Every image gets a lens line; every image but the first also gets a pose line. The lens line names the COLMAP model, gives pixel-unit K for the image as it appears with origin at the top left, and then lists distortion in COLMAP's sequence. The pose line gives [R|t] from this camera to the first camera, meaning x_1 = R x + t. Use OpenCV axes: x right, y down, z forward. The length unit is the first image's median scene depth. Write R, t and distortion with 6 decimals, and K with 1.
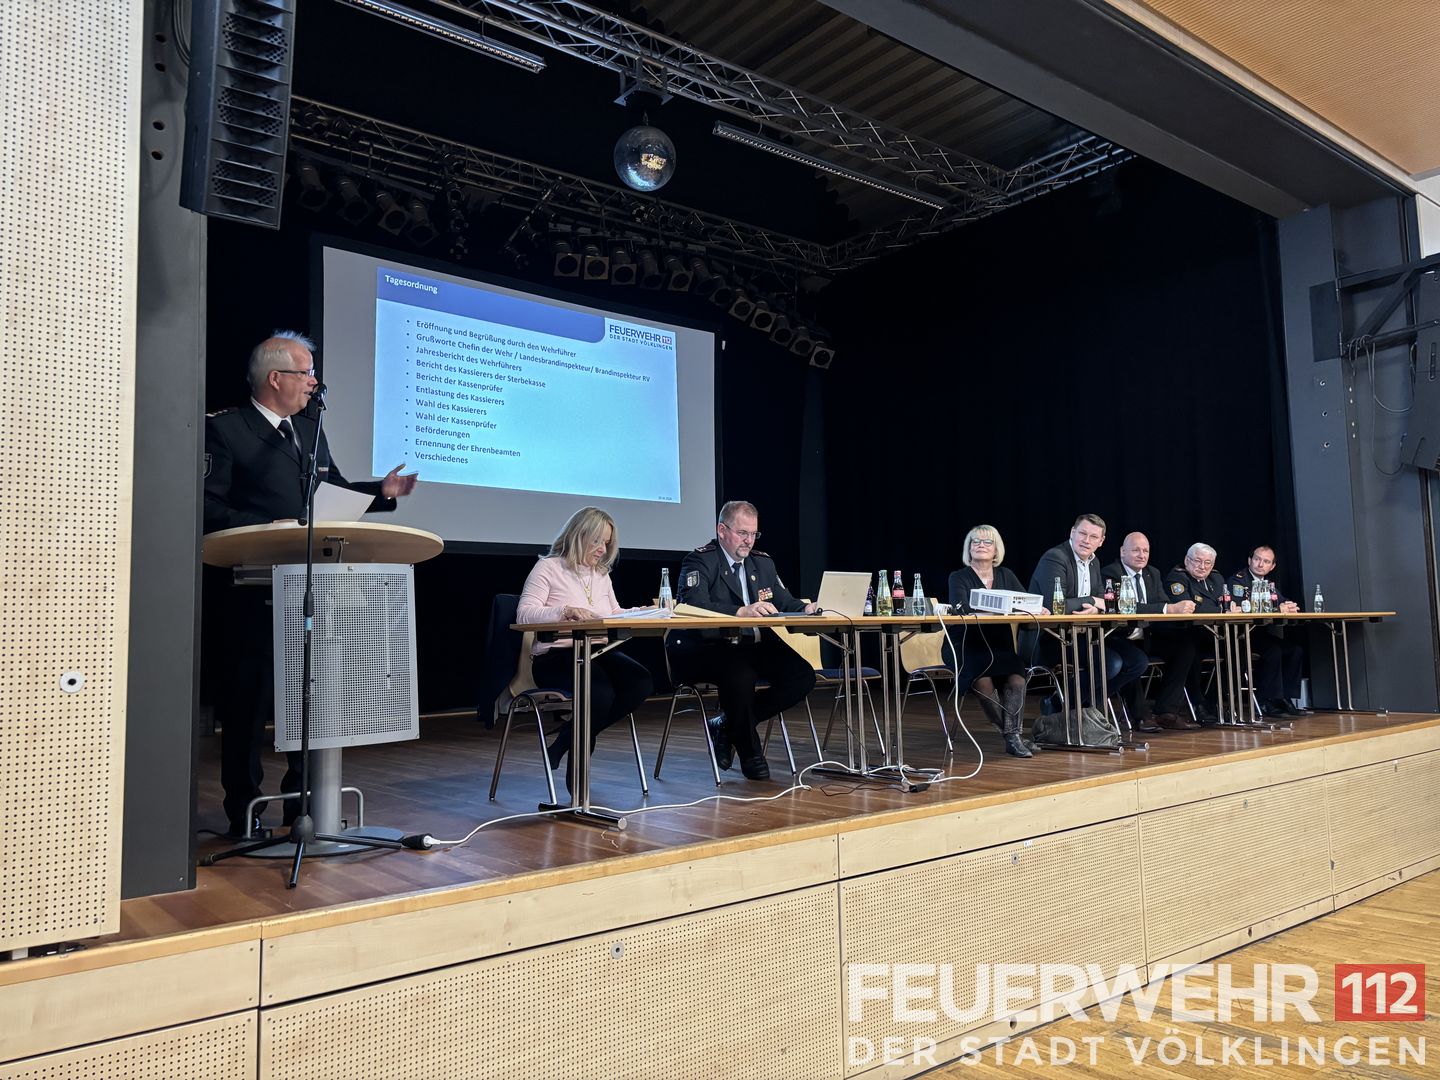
lens RADIAL K [[1084.0, 0, 742.4], [0, 1084.0, 559.7], [0, 0, 1]] dist [0.039570, -0.040440]
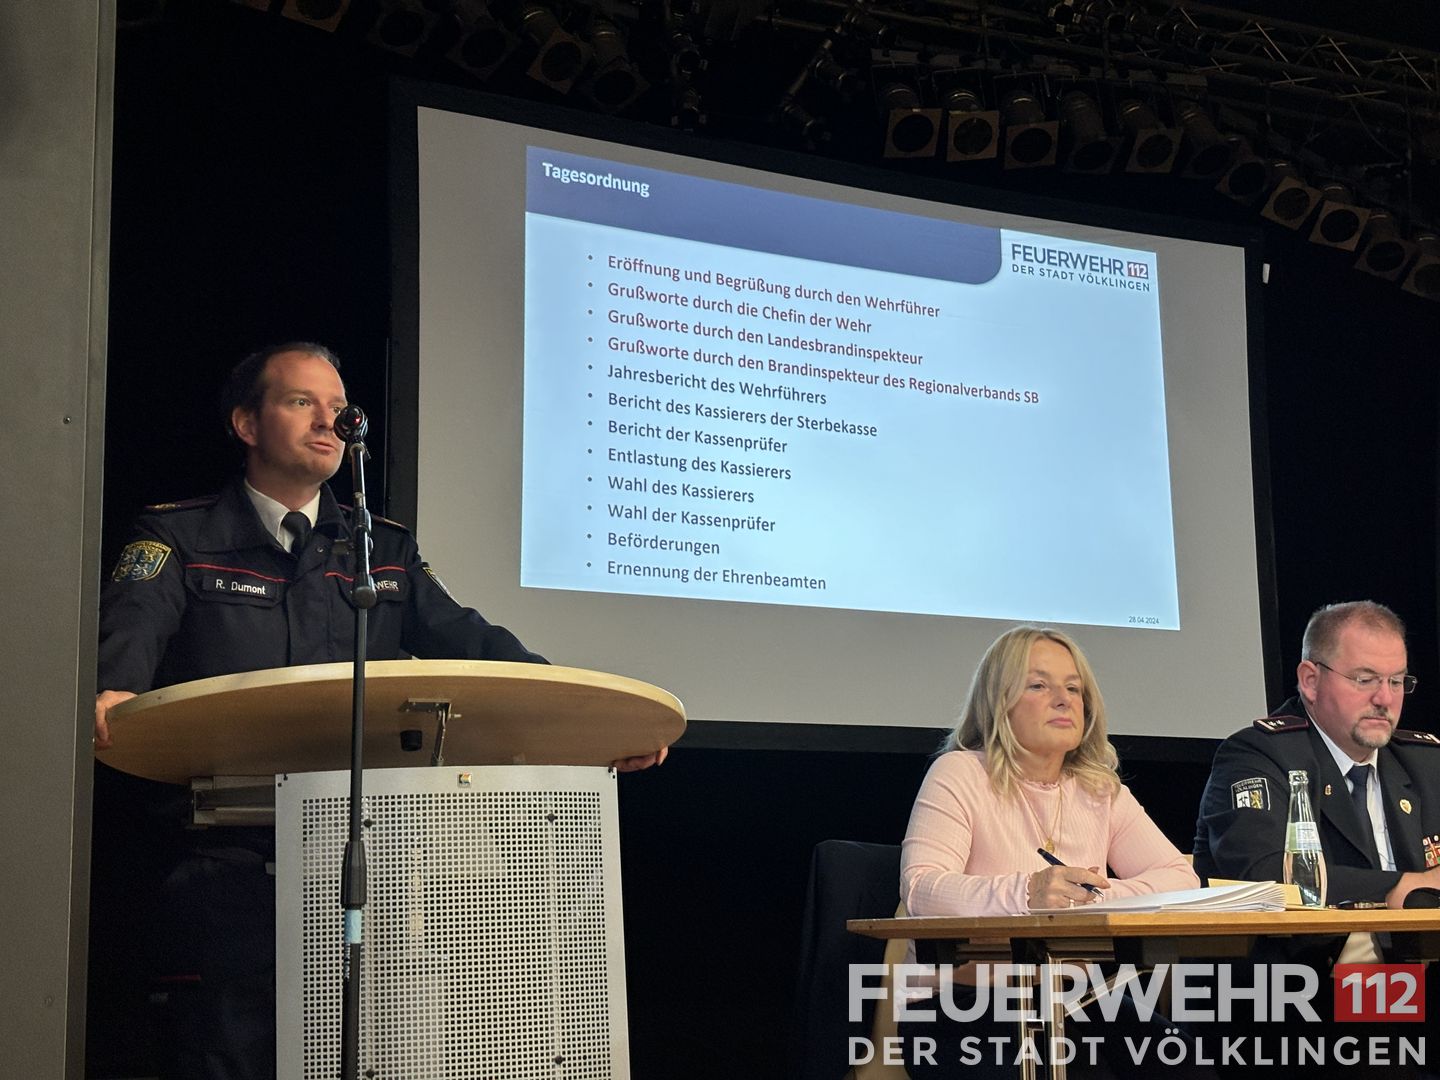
lens RADIAL K [[2171.3, 0, 732.4], [0, 2171.3, 575.0], [0, 0, 1]] dist [0.088049, 0.000000]
pose [[0.973322, -0.032848, -0.227081, -0.036743], [0.012575, 0.995848, -0.090154, 0.002704], [0.229099, 0.084893, 0.969694, 0.111246]]
